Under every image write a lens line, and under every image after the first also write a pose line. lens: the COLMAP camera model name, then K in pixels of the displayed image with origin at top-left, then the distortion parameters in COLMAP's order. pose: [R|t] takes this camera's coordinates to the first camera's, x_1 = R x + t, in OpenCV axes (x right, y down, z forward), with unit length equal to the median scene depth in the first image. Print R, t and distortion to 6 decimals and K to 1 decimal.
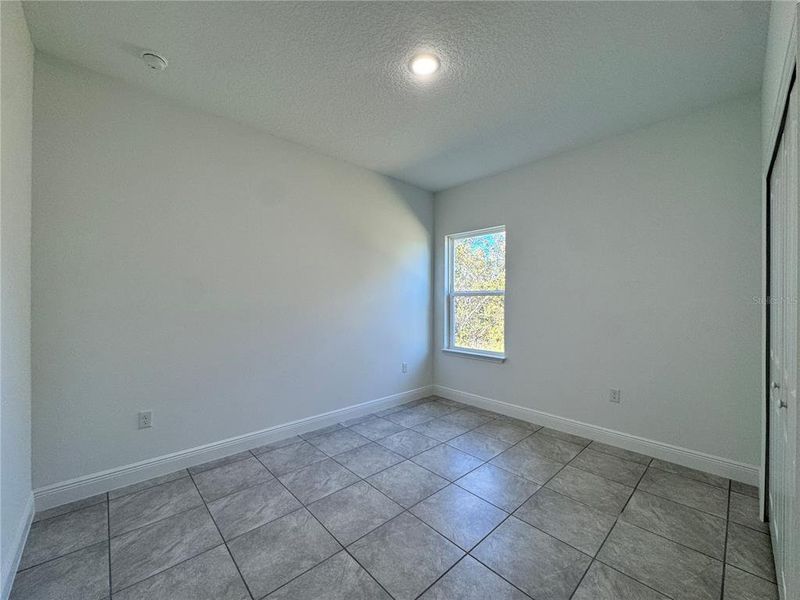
lens RADIAL K [[316.9, 0, 404.1], [0, 316.9, 296.4], [0, 0, 1]] dist [-0.003410, -0.001044]
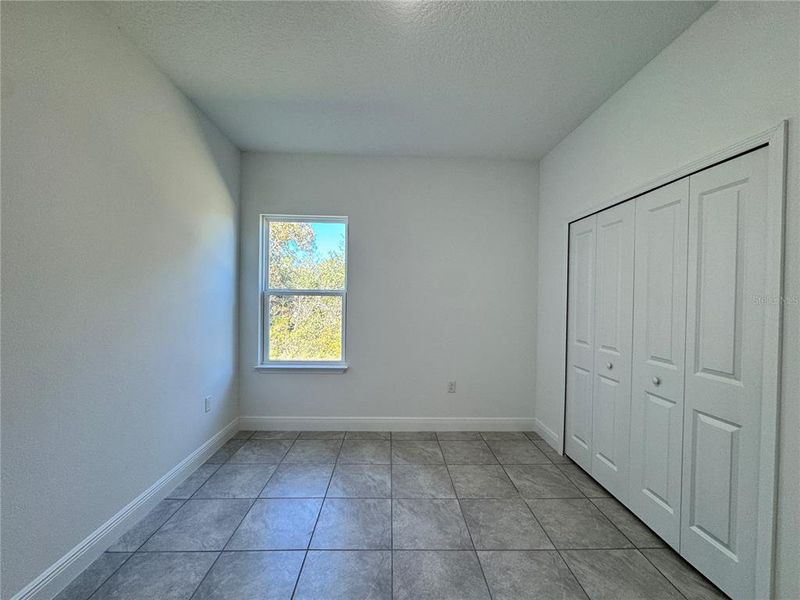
lens RADIAL K [[316.9, 0, 376.3], [0, 316.9, 294.7], [0, 0, 1]] dist [-0.003410, -0.001044]
pose [[0.667683, 0.008212, 0.744401, -0.286747], [-0.023050, 0.999688, 0.009646, -0.017816], [-0.744089, -0.023599, 0.667664, 0.350334]]
